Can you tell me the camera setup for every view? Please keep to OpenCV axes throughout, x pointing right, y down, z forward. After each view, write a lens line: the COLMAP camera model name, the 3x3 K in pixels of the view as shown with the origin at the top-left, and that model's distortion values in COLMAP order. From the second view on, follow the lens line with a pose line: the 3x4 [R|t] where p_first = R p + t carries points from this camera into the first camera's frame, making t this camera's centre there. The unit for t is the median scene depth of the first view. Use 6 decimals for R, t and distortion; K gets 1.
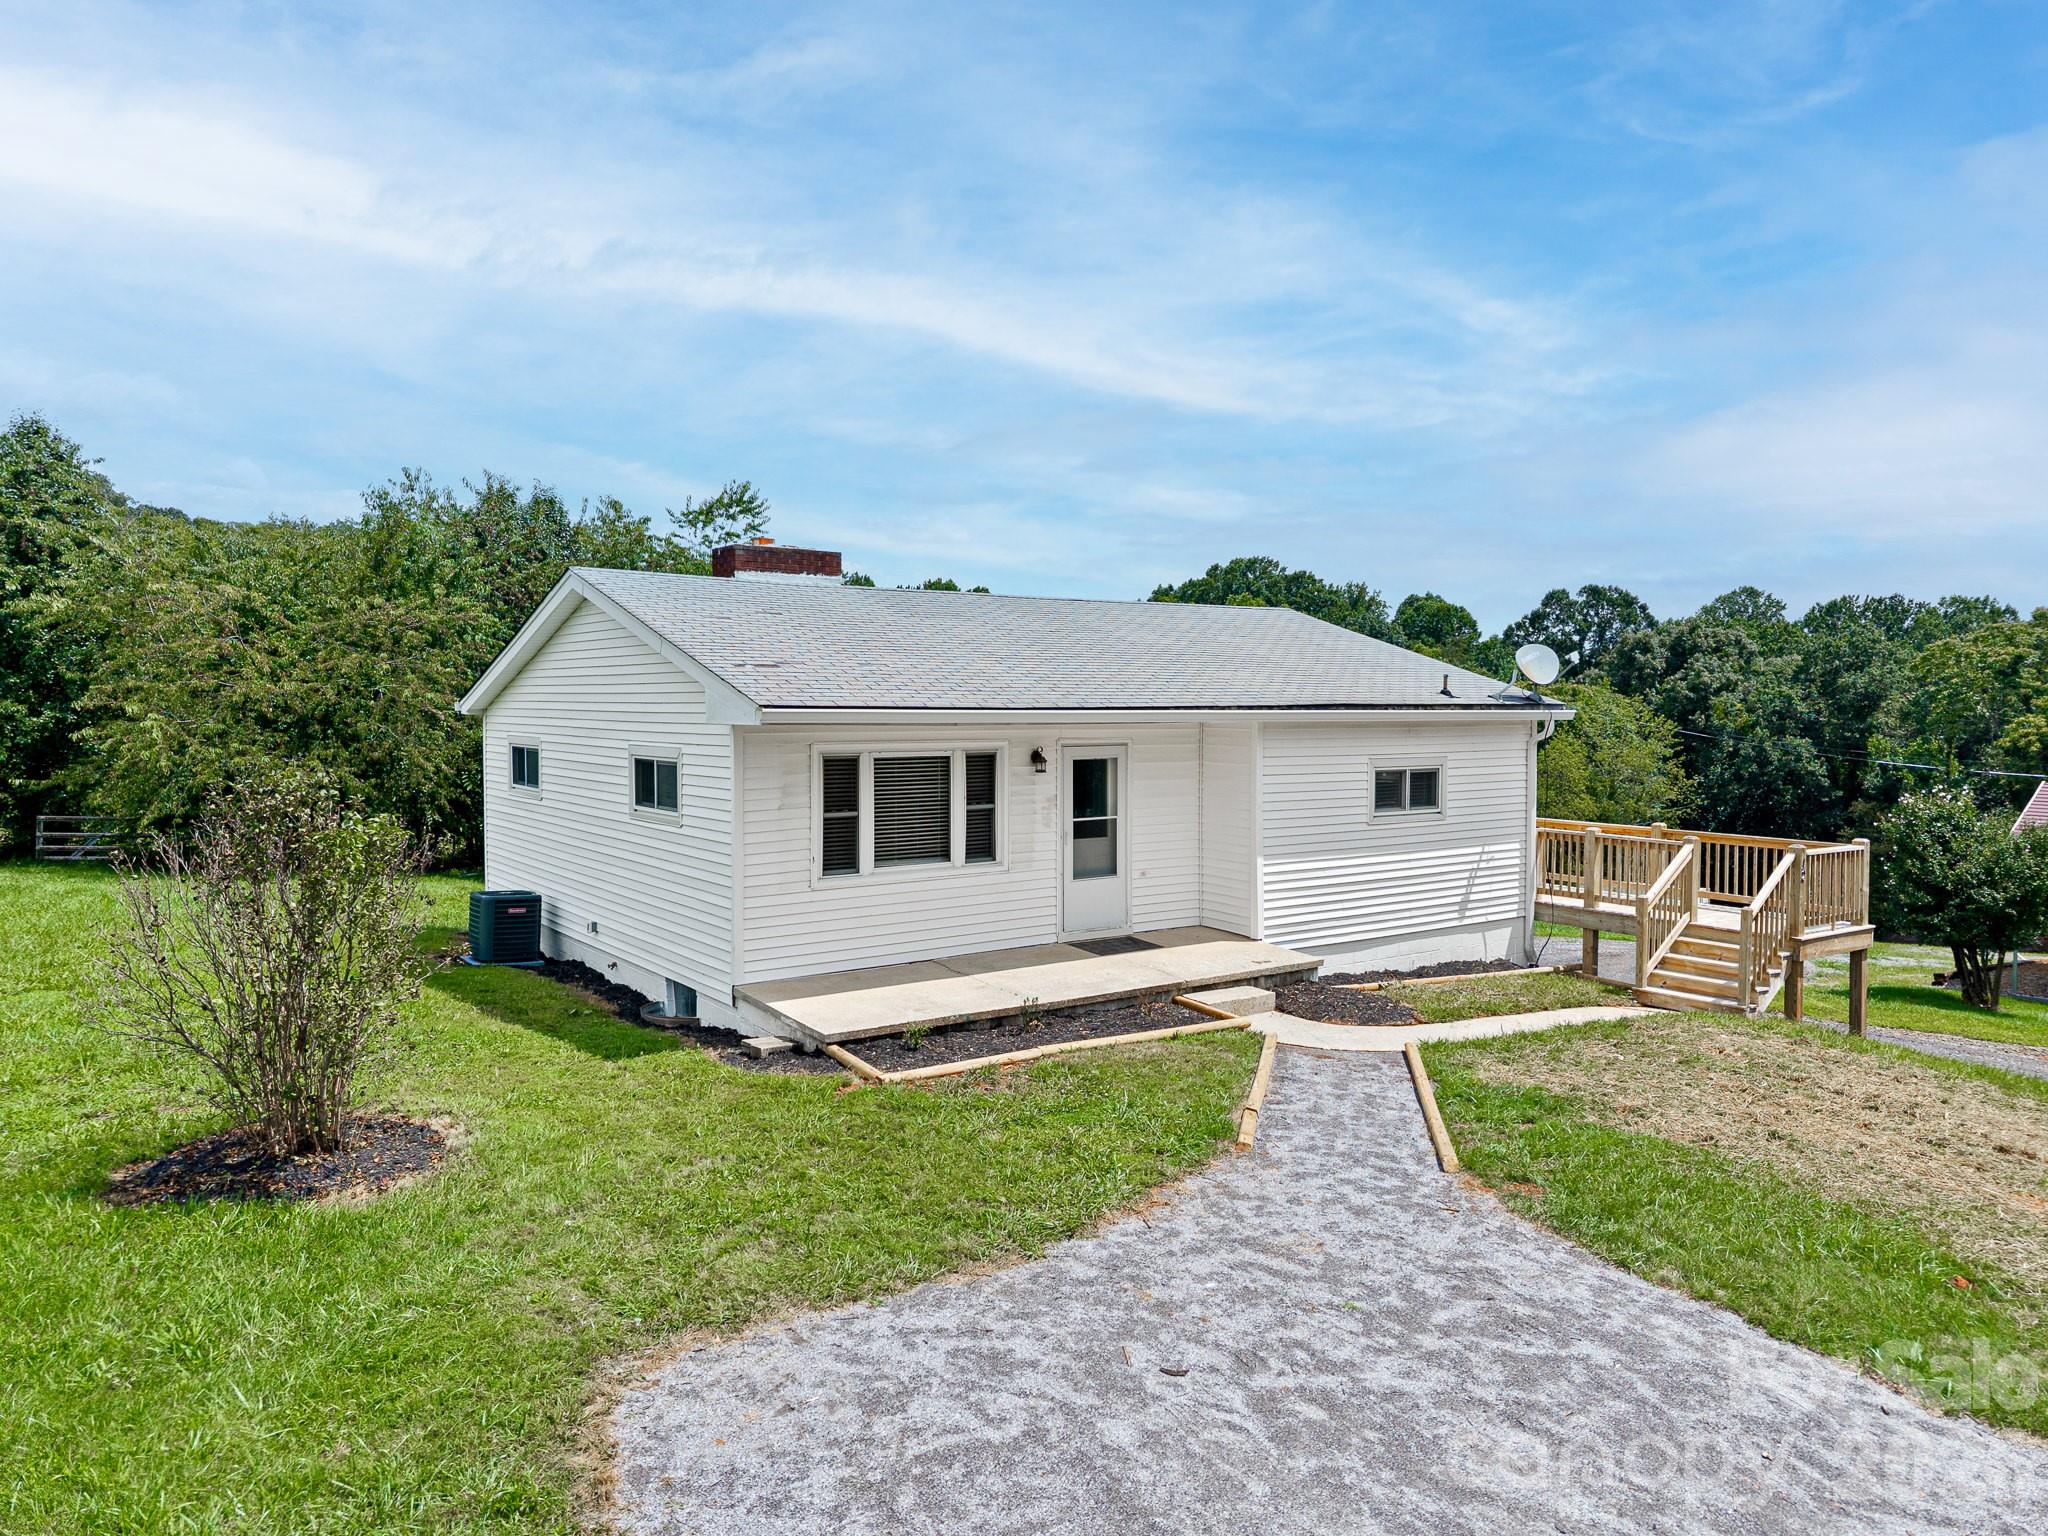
lens RADIAL K [[1381.2, 0, 981.6], [0, 1381.2, 772.9], [0, 0, 1]] dist [0.034232, -0.031232]
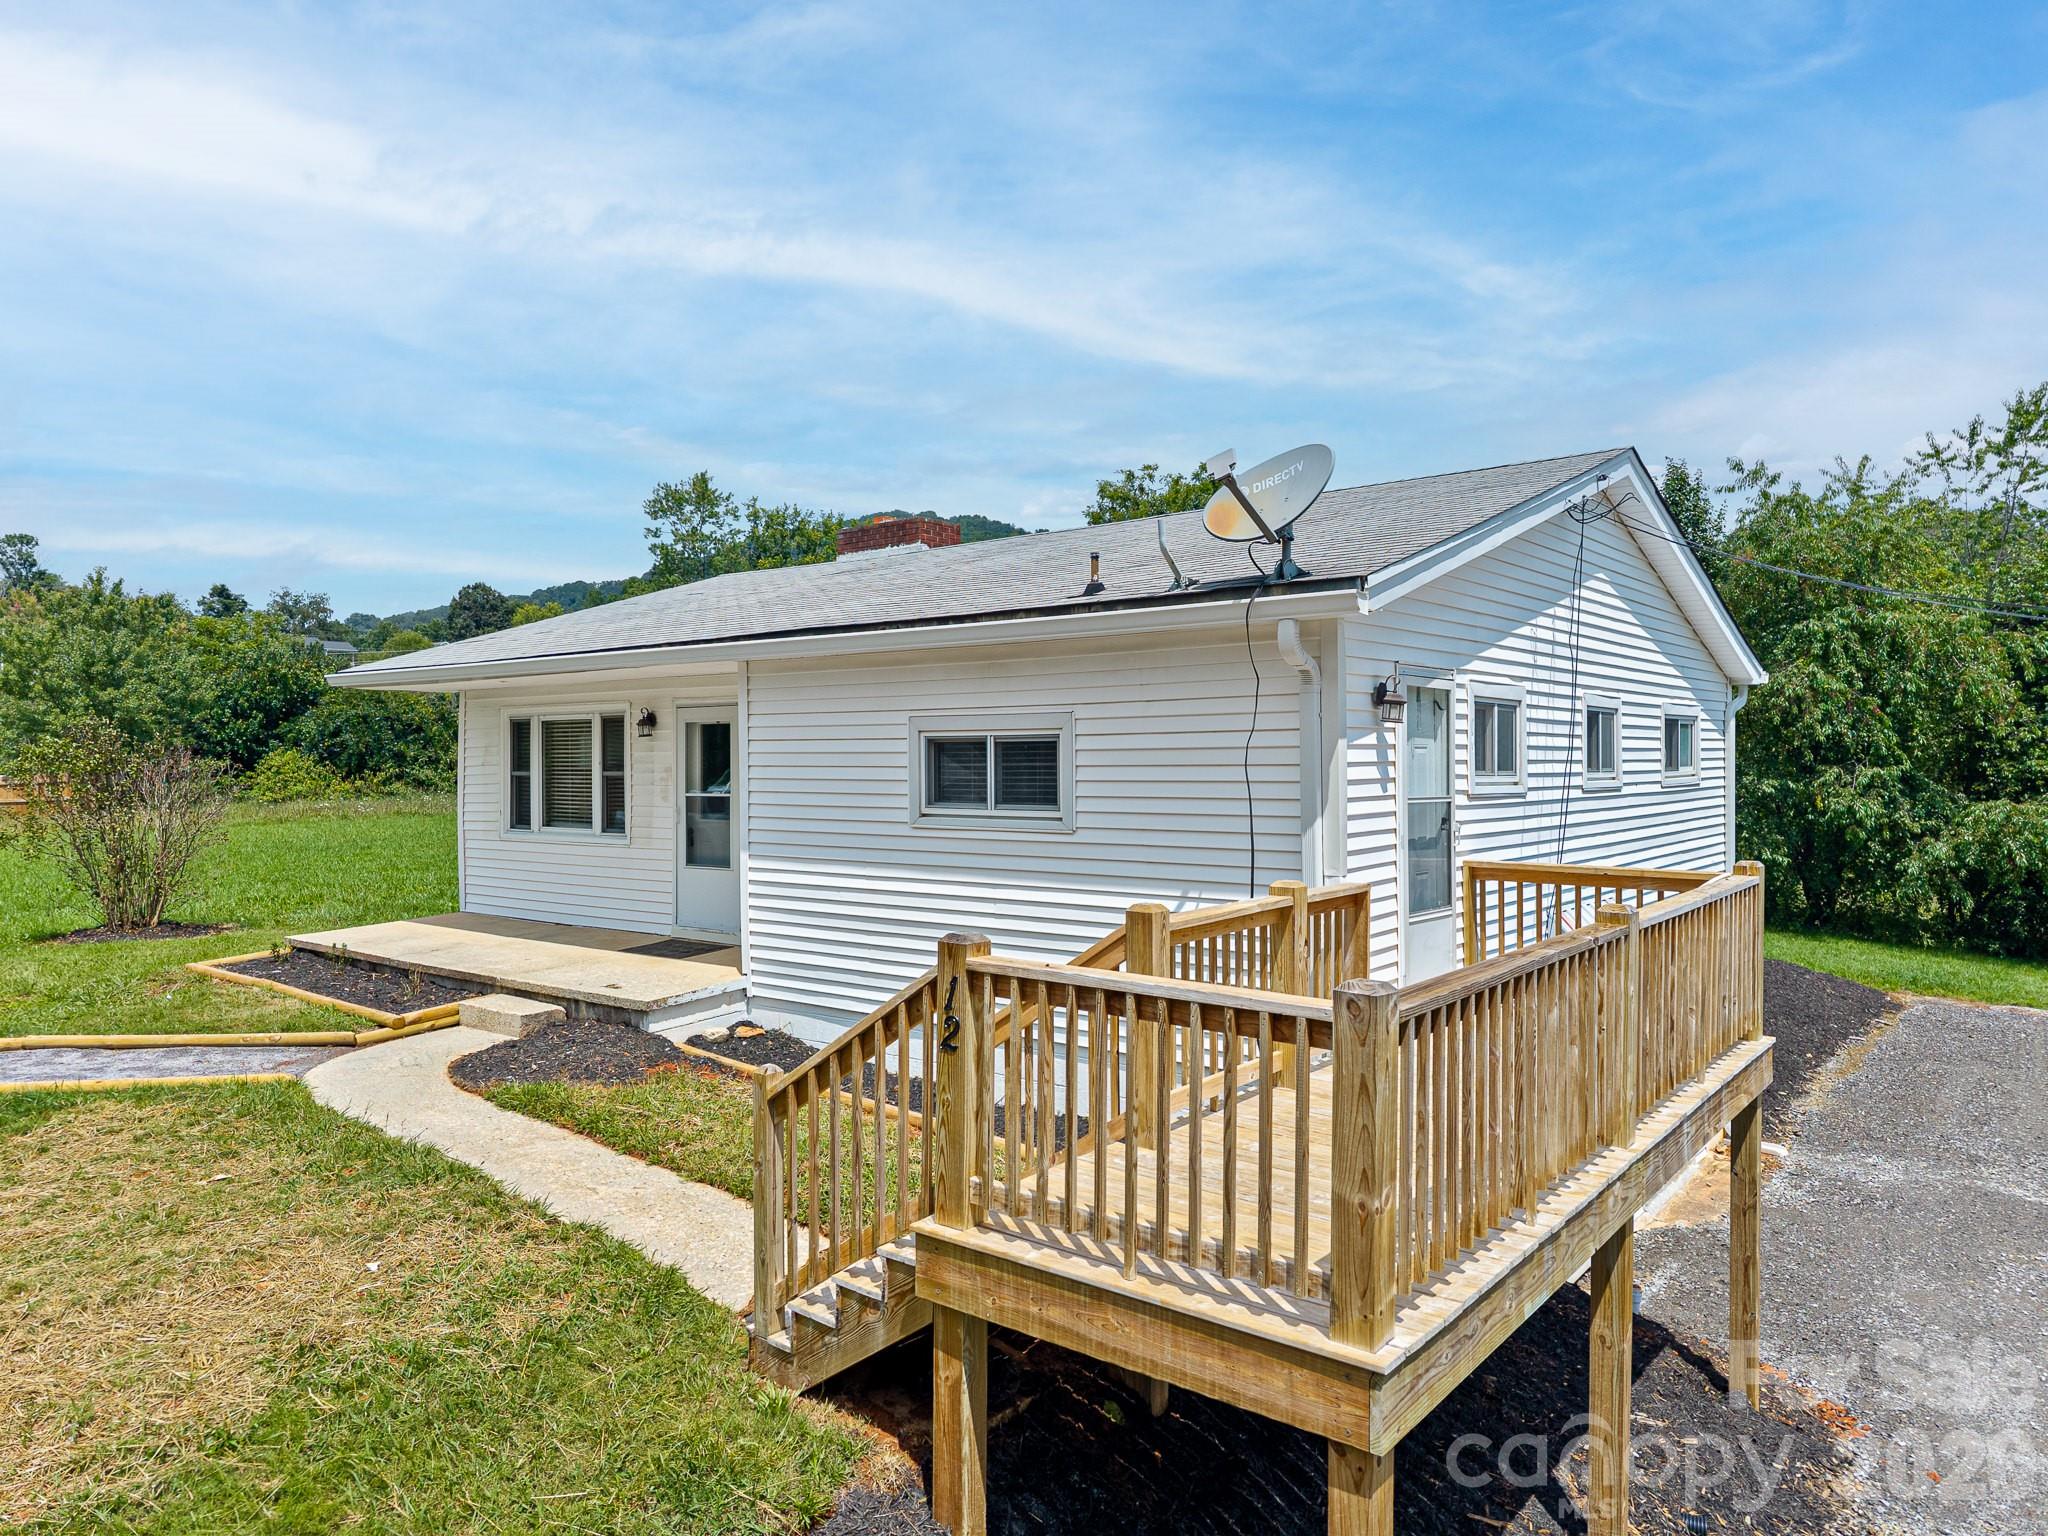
lens RADIAL K [[1367.9, 0, 1029.4], [0, 1367.9, 771.9], [0, 0, 1]] dist [0.033399, -0.029671]
pose [[0.301523, 0.004837, -0.953447, 0.934240], [-0.047452, 0.998824, -0.009939, 0.018579], [0.952277, 0.048240, 0.301398, 0.949327]]
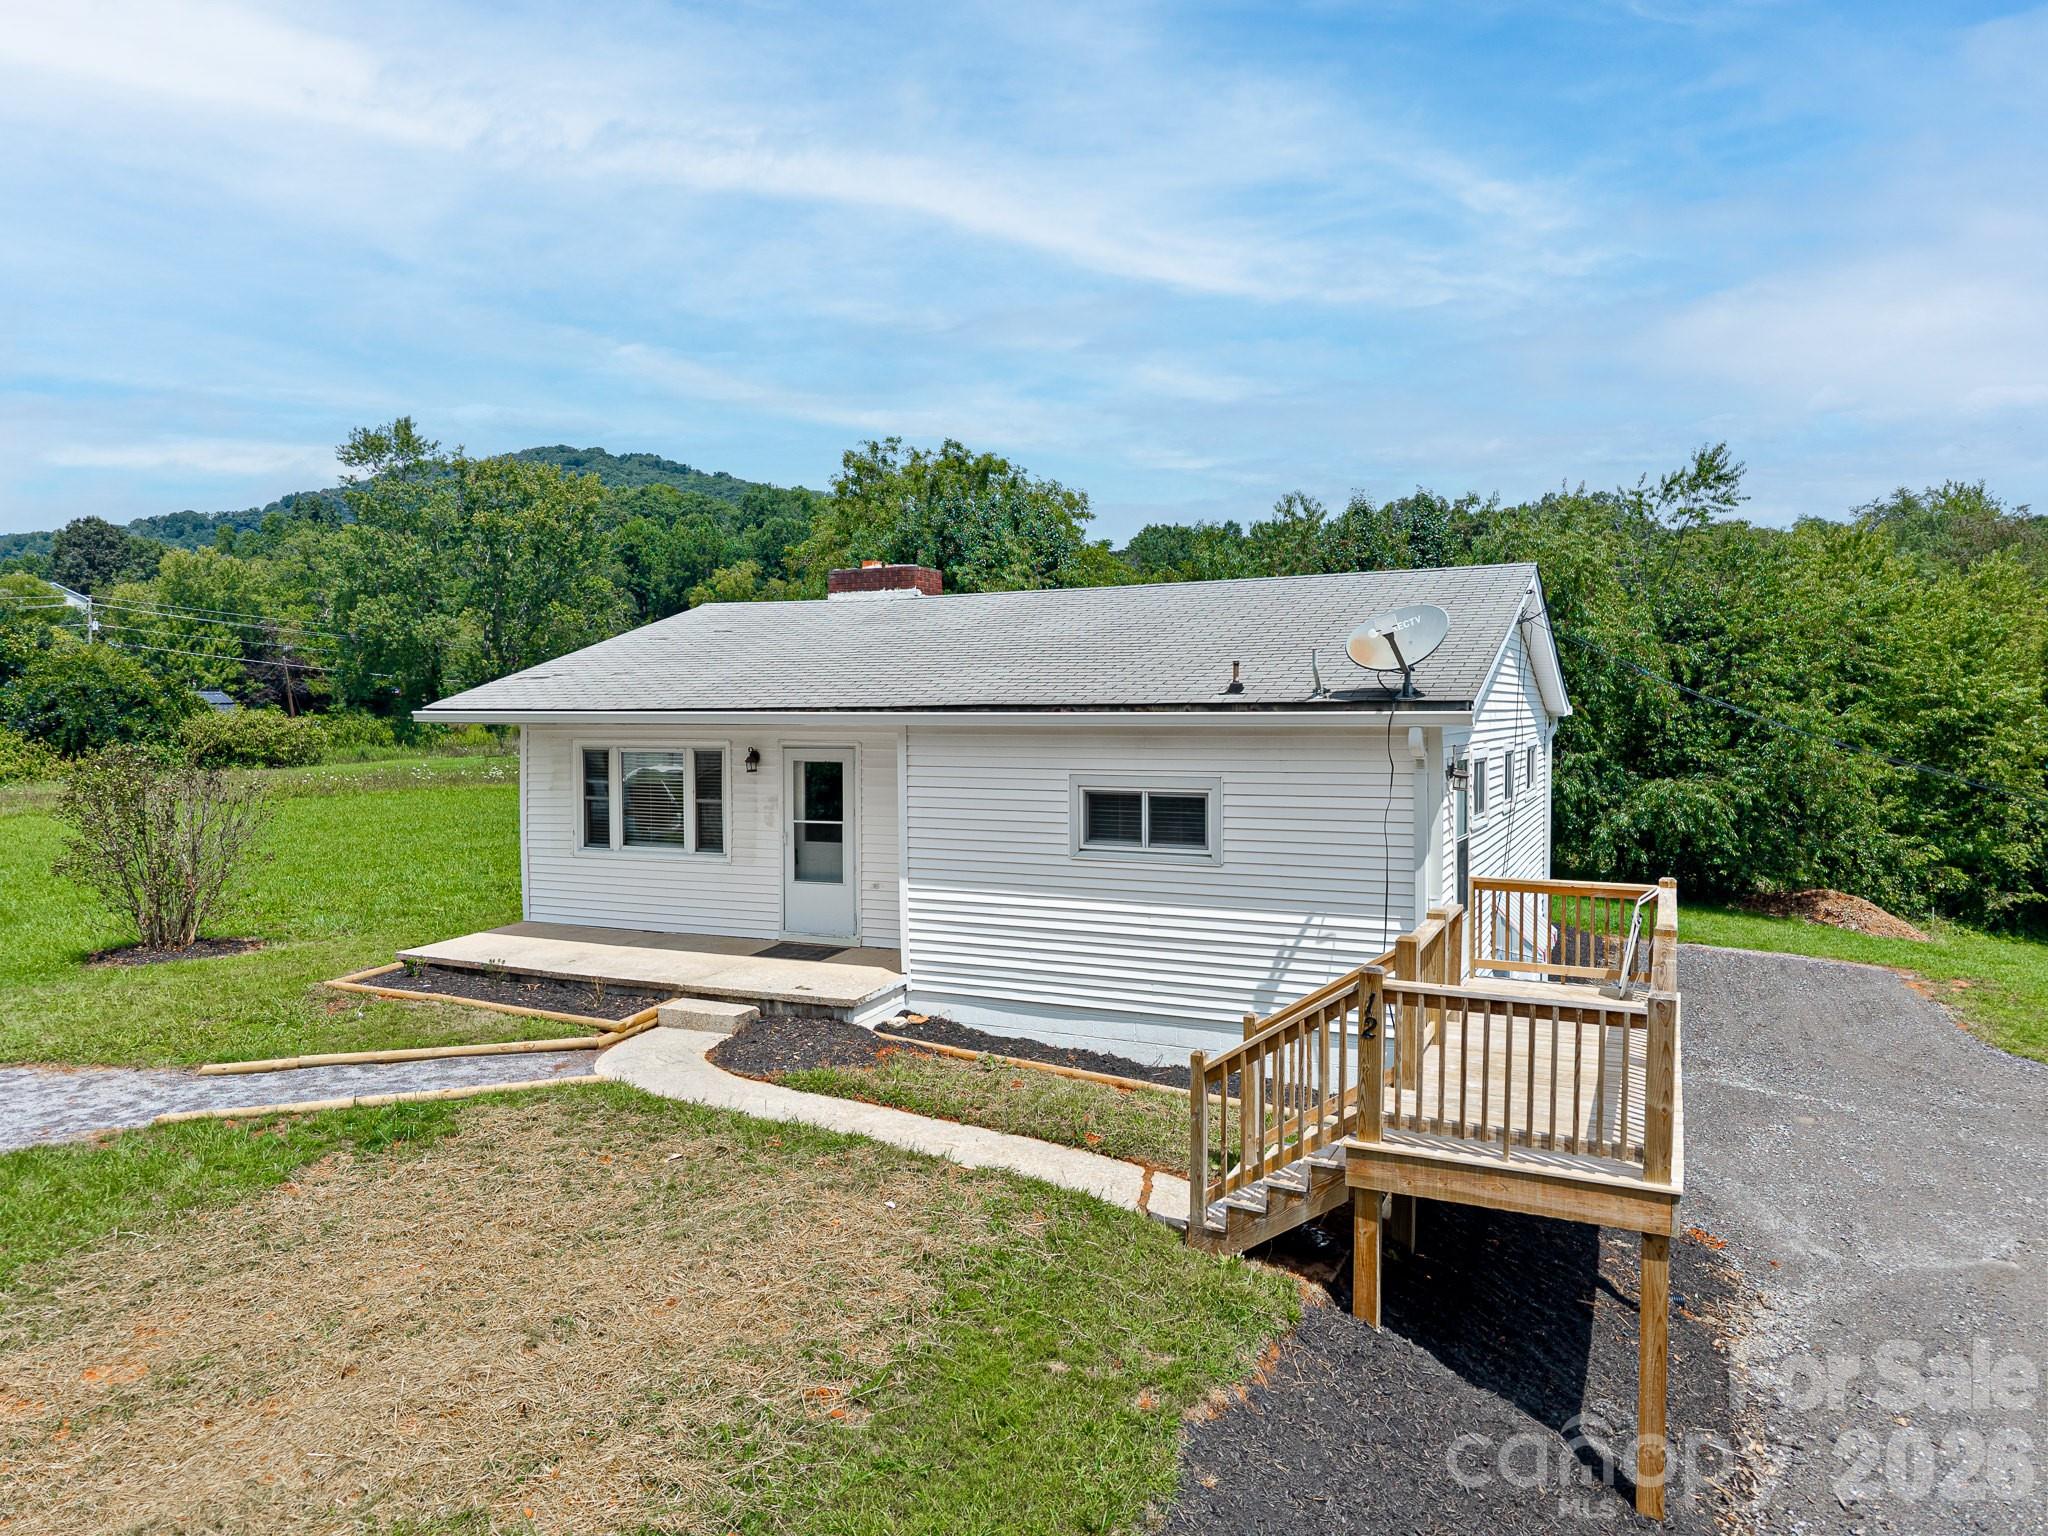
lens RADIAL K [[1367.9, 0, 1029.4], [0, 1367.9, 771.9], [0, 0, 1]] dist [0.033399, -0.029671]
pose [[0.511572, 0.034797, -0.858536, 1.009568], [-0.042204, 0.998991, 0.015342, -0.024463], [0.858203, 0.028385, 0.512524, 0.637884]]
